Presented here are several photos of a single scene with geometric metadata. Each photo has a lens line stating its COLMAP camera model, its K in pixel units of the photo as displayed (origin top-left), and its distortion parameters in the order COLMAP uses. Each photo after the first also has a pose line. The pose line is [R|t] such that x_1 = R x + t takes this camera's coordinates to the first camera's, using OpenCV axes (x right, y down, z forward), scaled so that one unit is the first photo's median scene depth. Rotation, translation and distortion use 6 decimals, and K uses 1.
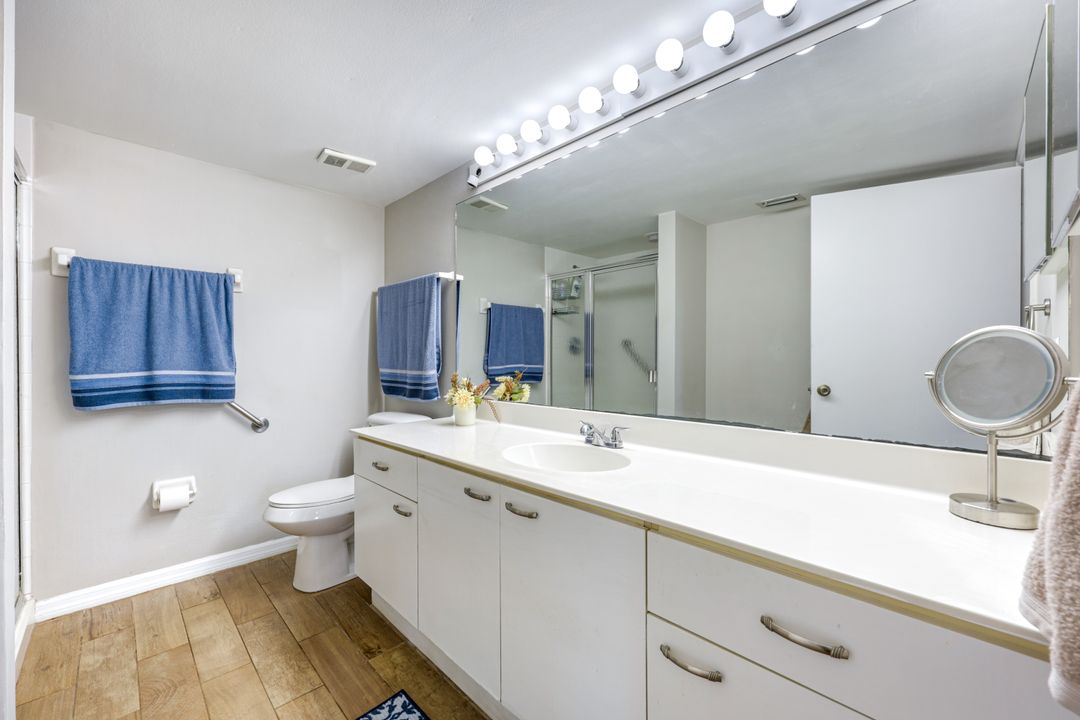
lens RADIAL K [[438.0, 0, 541.0], [0, 438.0, 358.4], [0, 0, 1]] dist [0.001591, -0.000648]
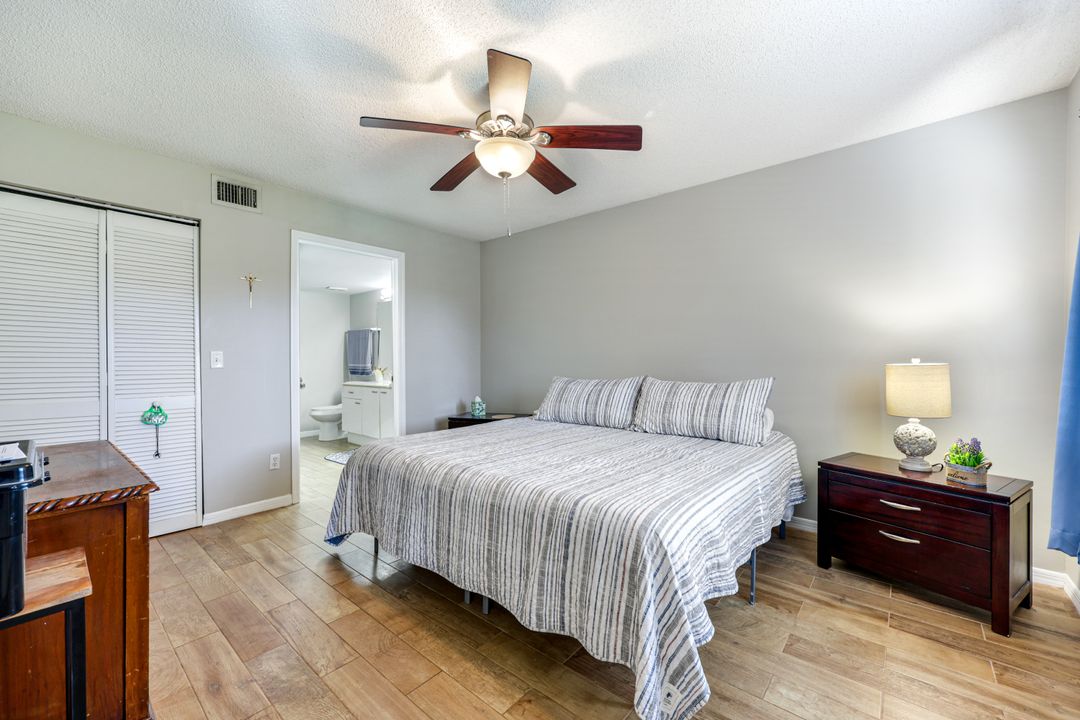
lens RADIAL K [[438.0, 0, 538.5], [0, 438.0, 361.4], [0, 0, 1]] dist [0.001591, -0.000648]
pose [[0.997554, -0.002918, 0.069833, 0.593097], [0.002996, 0.999995, -0.001013, 0.016374], [-0.069830, 0.001219, 0.997558, -1.725839]]
